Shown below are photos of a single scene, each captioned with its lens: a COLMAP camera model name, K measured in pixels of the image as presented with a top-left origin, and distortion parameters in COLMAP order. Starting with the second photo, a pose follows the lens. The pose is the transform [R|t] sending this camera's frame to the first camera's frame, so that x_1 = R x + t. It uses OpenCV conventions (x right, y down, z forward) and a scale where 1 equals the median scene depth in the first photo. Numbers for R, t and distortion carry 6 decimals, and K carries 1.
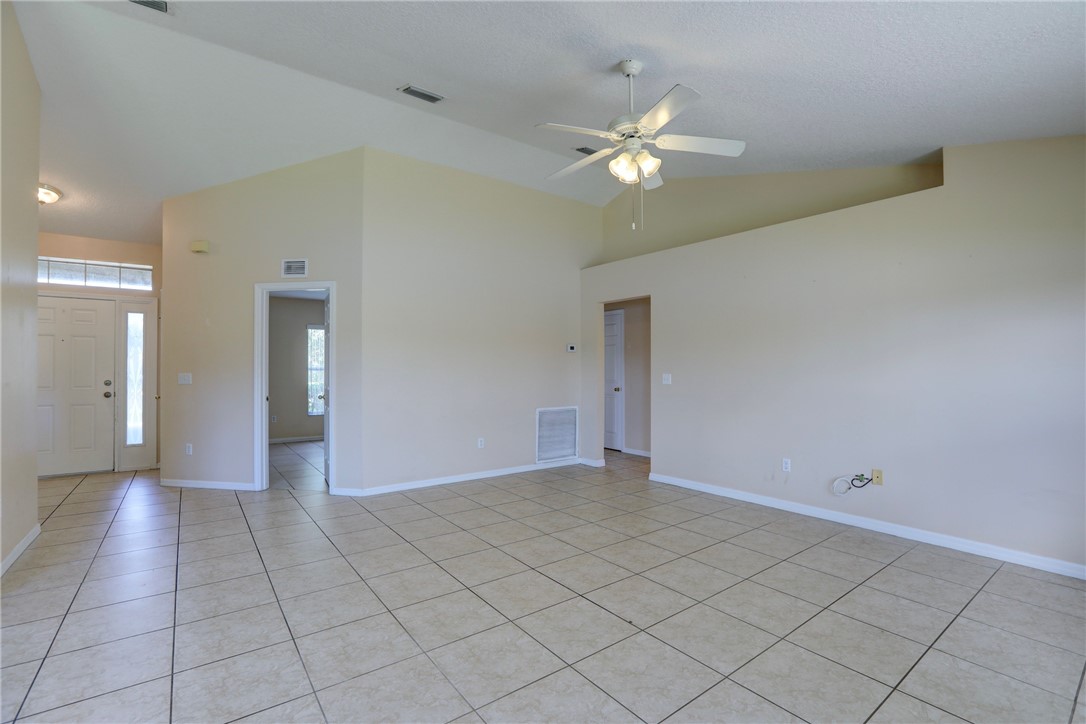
lens RADIAL K [[493.3, 0, 540.6], [0, 493.3, 370.9], [0, 0, 1]] dist [-0.033122, 0.008103]
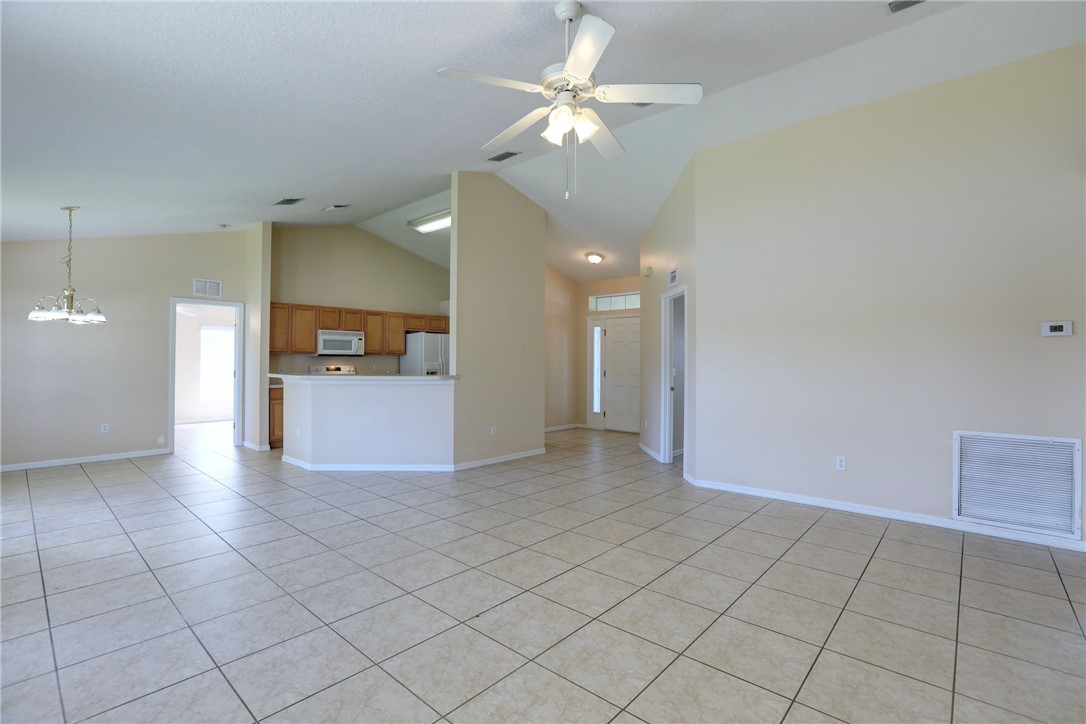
lens RADIAL K [[493.3, 0, 544.6], [0, 493.3, 359.1], [0, 0, 1]] dist [-0.033122, 0.008103]
pose [[0.205604, -0.007071, -0.978610, 0.652884], [-0.010839, 0.999896, -0.009502, -0.001549], [0.978575, 0.012561, 0.205506, 0.505578]]
